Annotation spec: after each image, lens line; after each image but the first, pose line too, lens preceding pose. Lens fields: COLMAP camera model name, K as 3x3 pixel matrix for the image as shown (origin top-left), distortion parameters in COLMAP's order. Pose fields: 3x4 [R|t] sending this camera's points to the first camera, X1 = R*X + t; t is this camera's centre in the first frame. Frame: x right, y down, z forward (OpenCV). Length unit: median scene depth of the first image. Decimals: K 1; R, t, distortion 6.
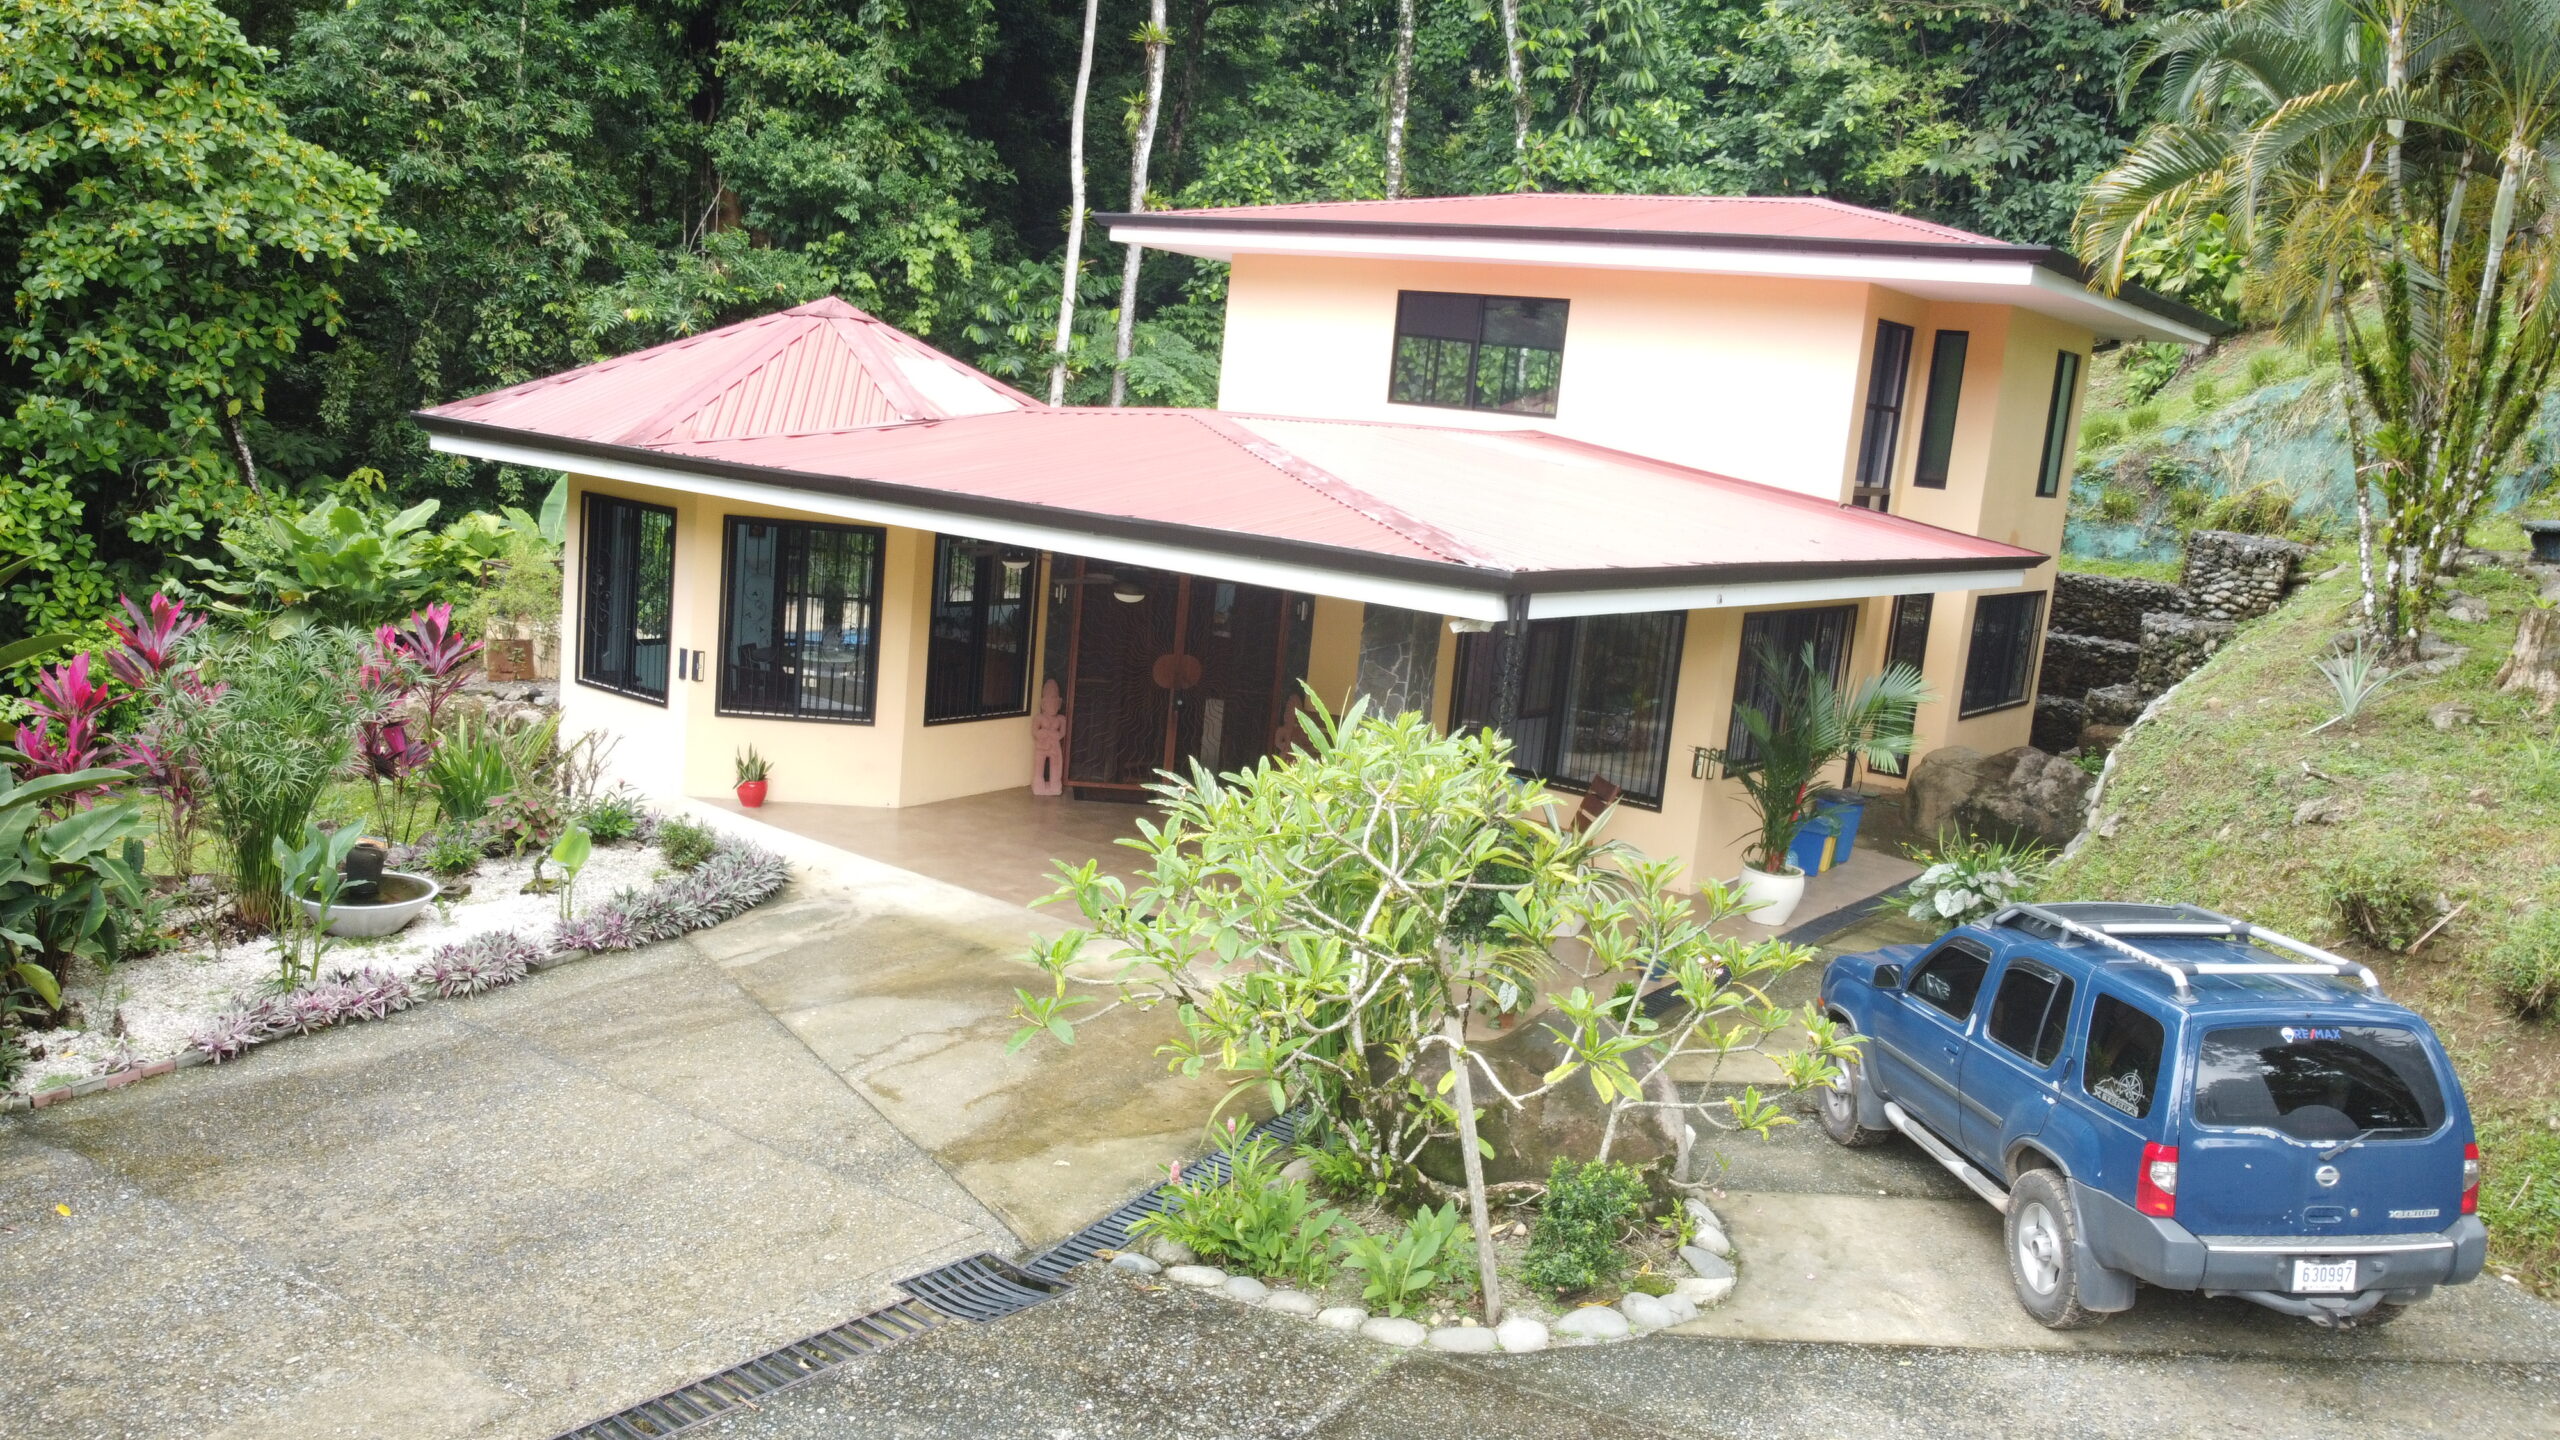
lens RADIAL K [[1941.3, 0, 1272.3], [0, 1941.3, 722.5], [0, 0, 1]] dist [-0.020542, 0.011375]
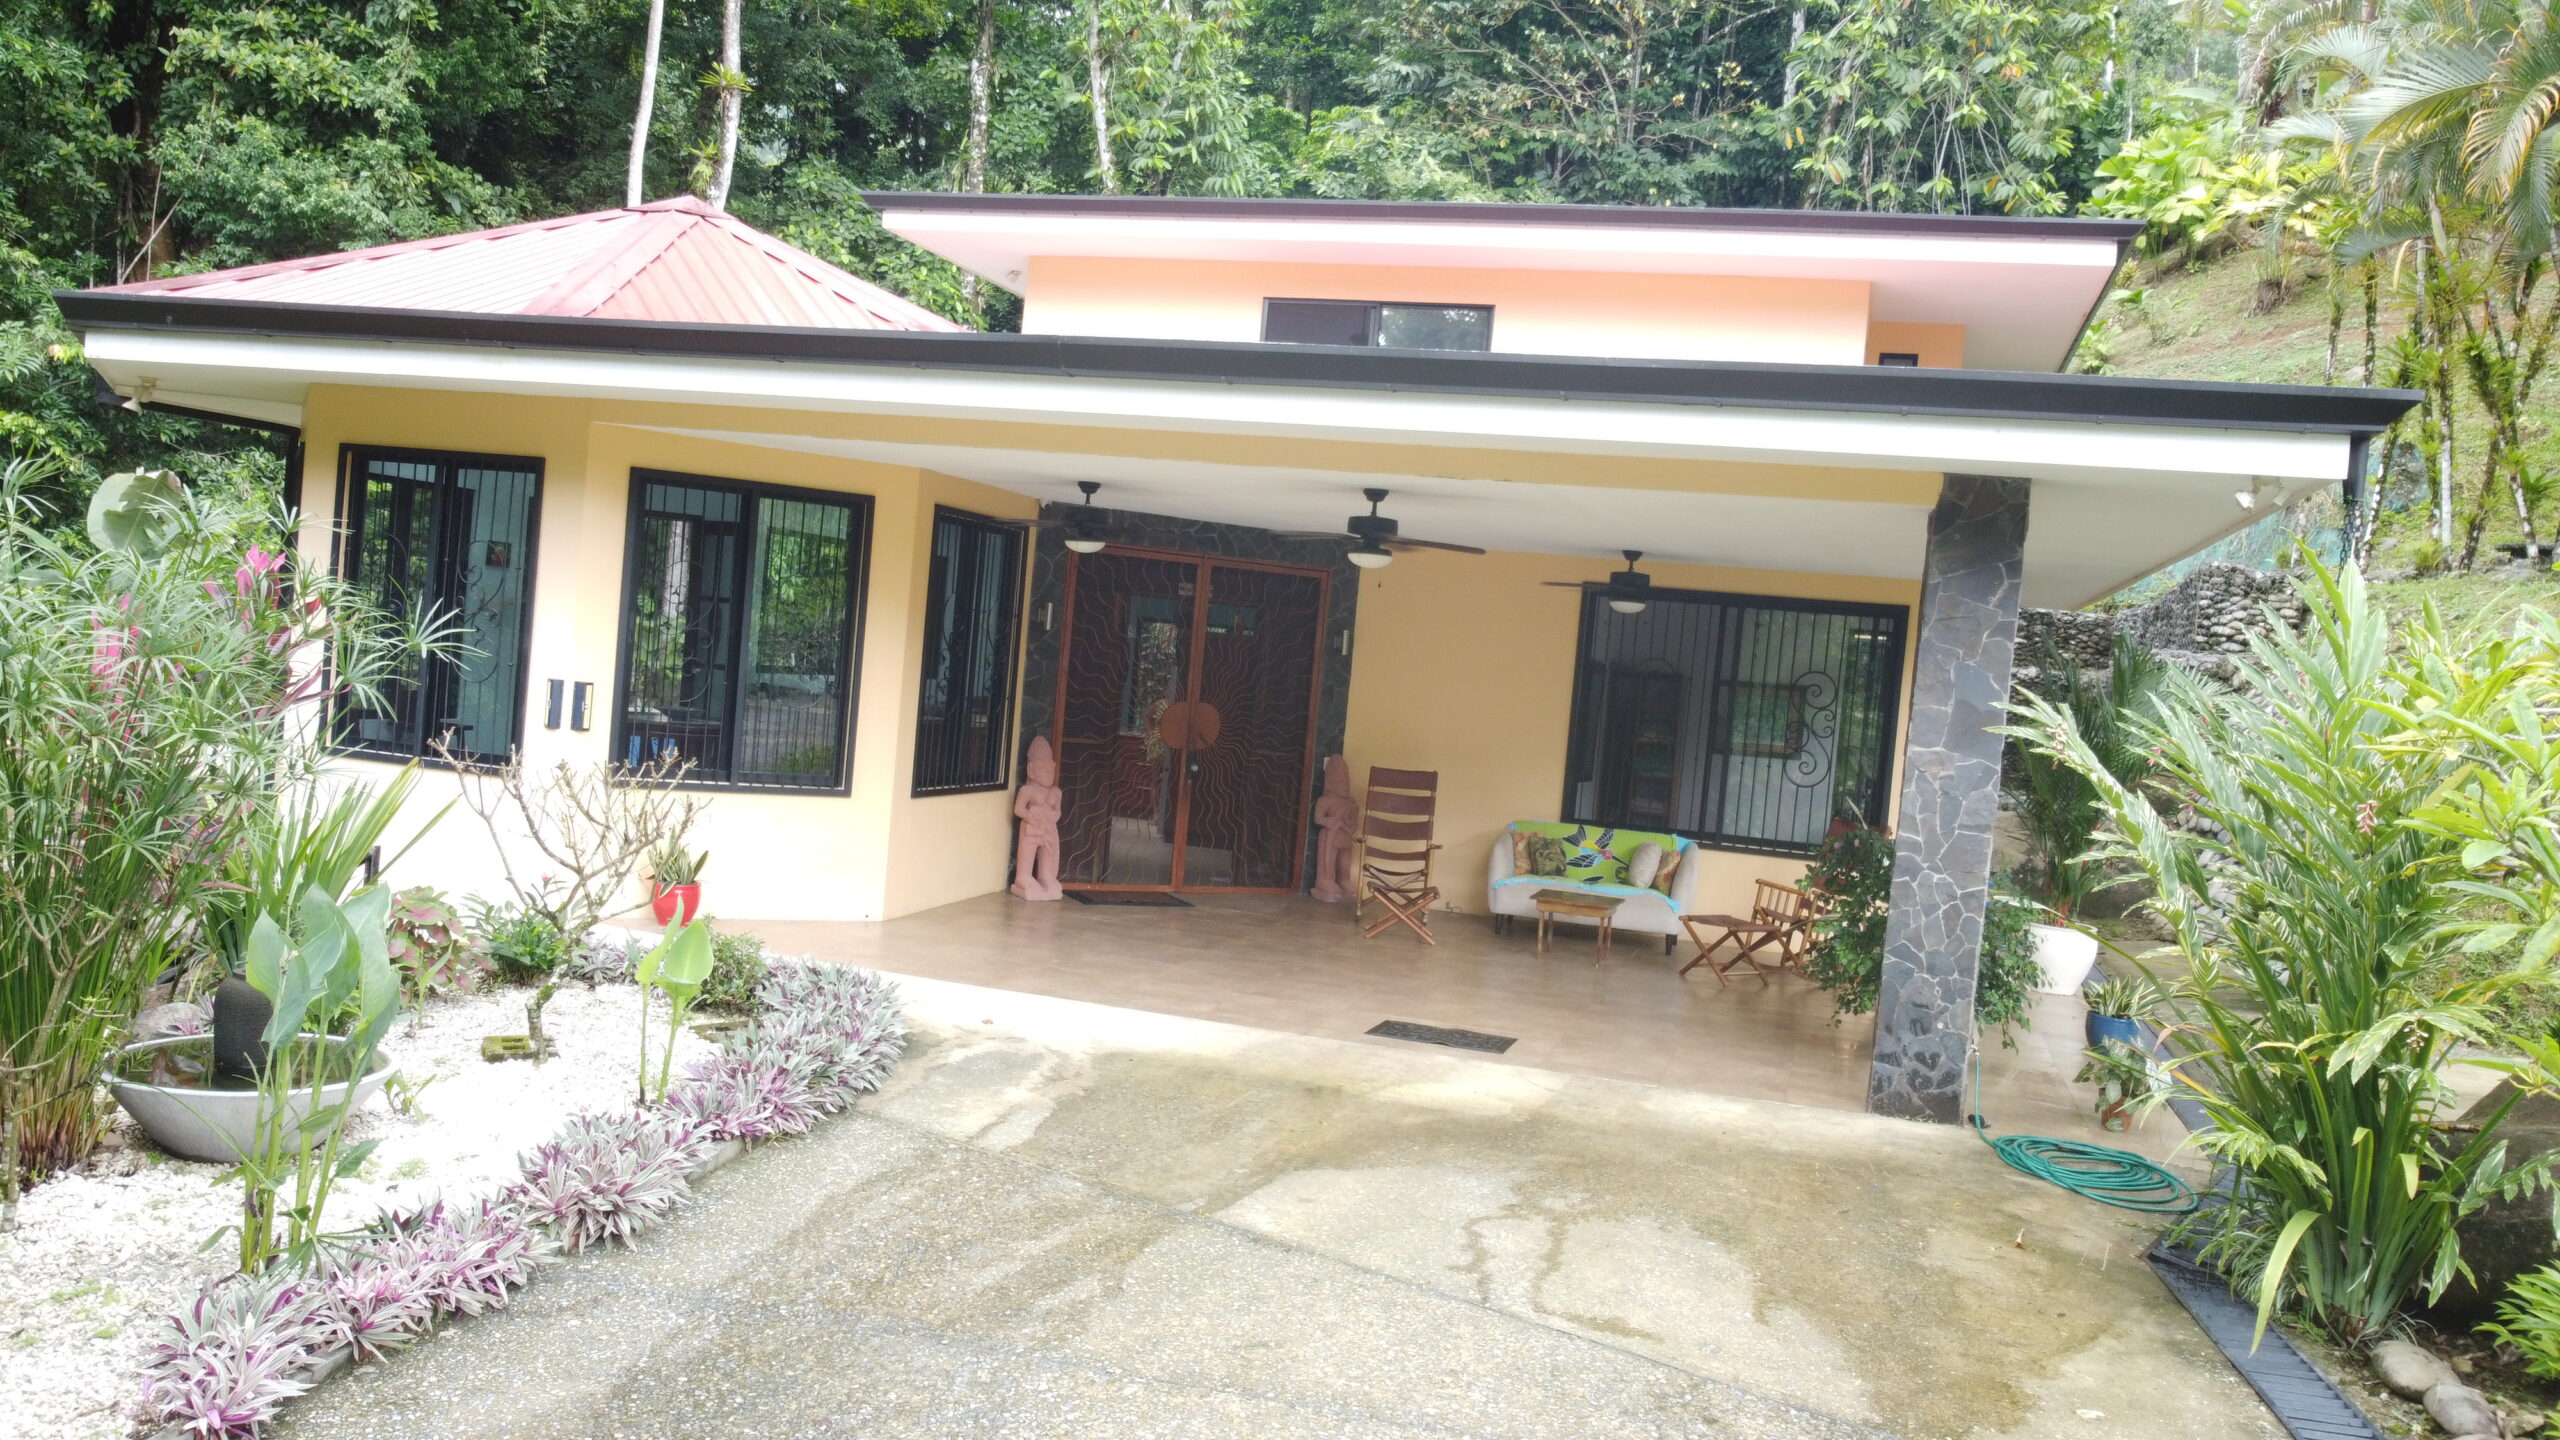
lens RADIAL K [[1941.3, 0, 1272.3], [0, 1941.3, 722.5], [0, 0, 1]] dist [-0.020542, 0.011375]
pose [[0.941153, -0.020972, 0.337330, -0.217416], [0.054867, 0.994314, -0.091263, 0.033333], [-0.333498, 0.104400, 0.936952, 0.245997]]
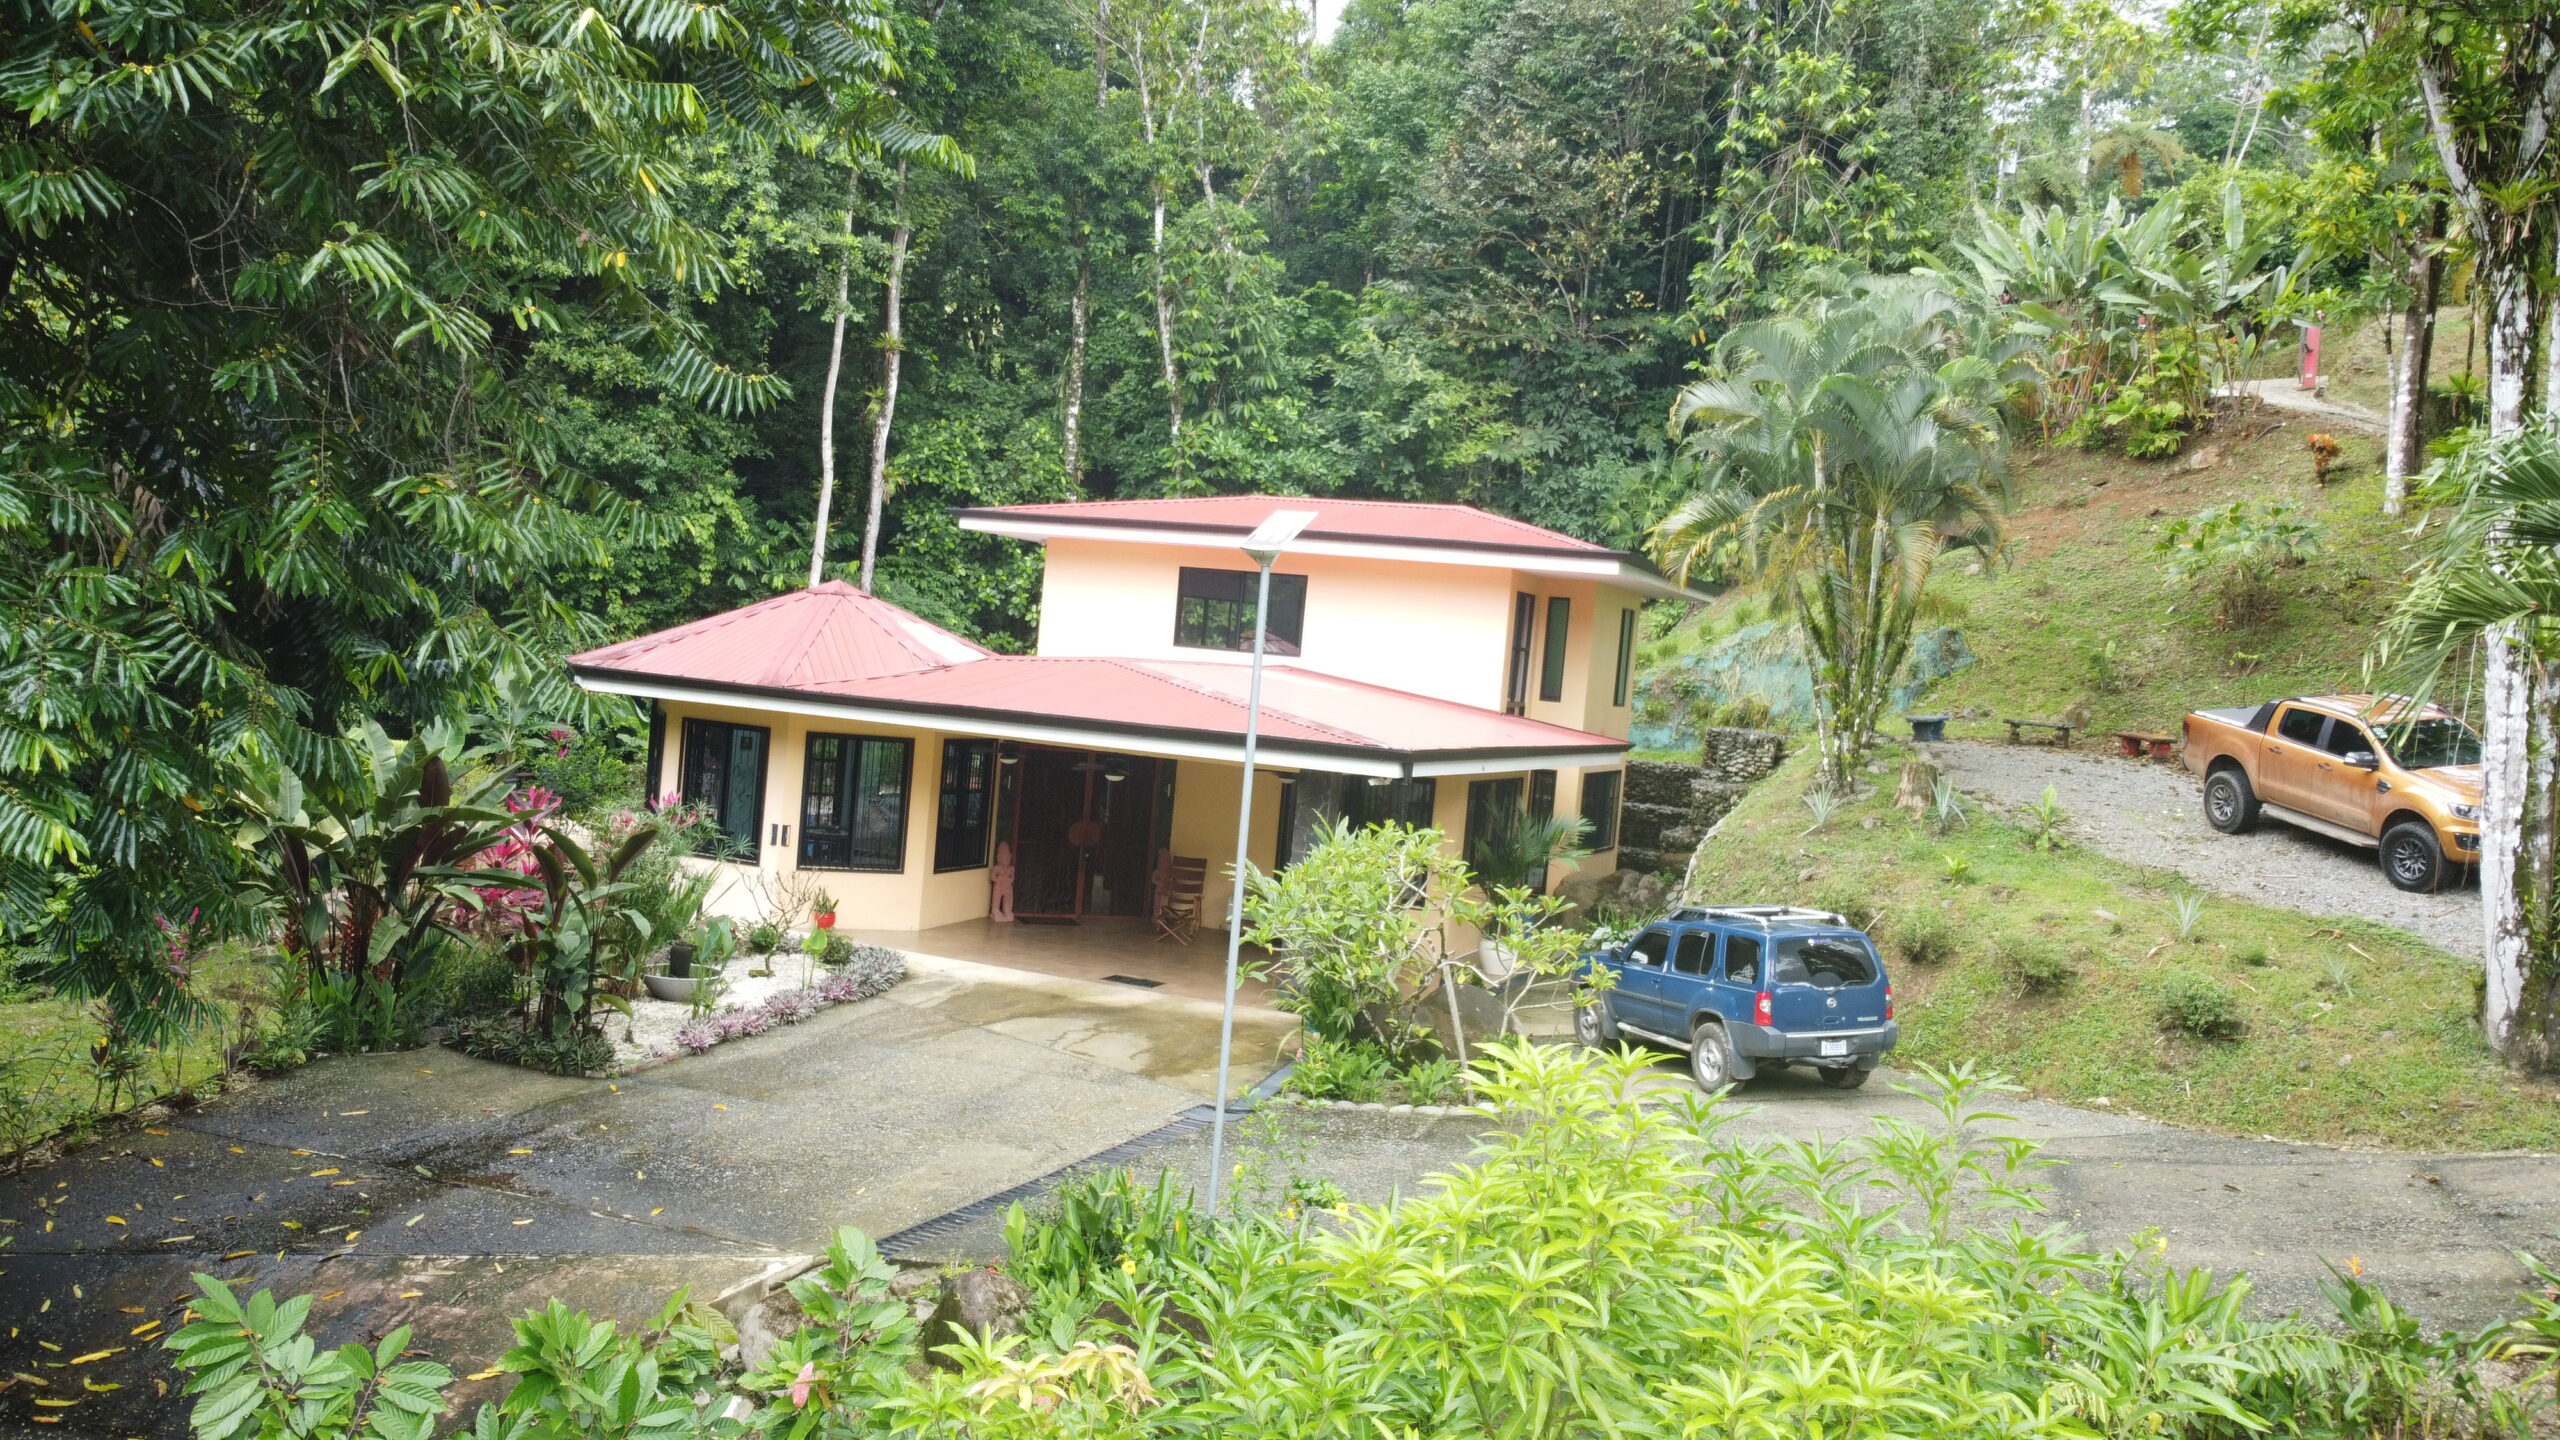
lens RADIAL K [[1941.3, 0, 1272.3], [0, 1941.3, 722.5], [0, 0, 1]] dist [-0.020542, 0.011375]
pose [[0.970482, -0.016306, 0.240623, -0.212325], [0.042996, 0.993426, -0.106092, 0.041148], [-0.237311, 0.113307, 0.964803, -0.361048]]
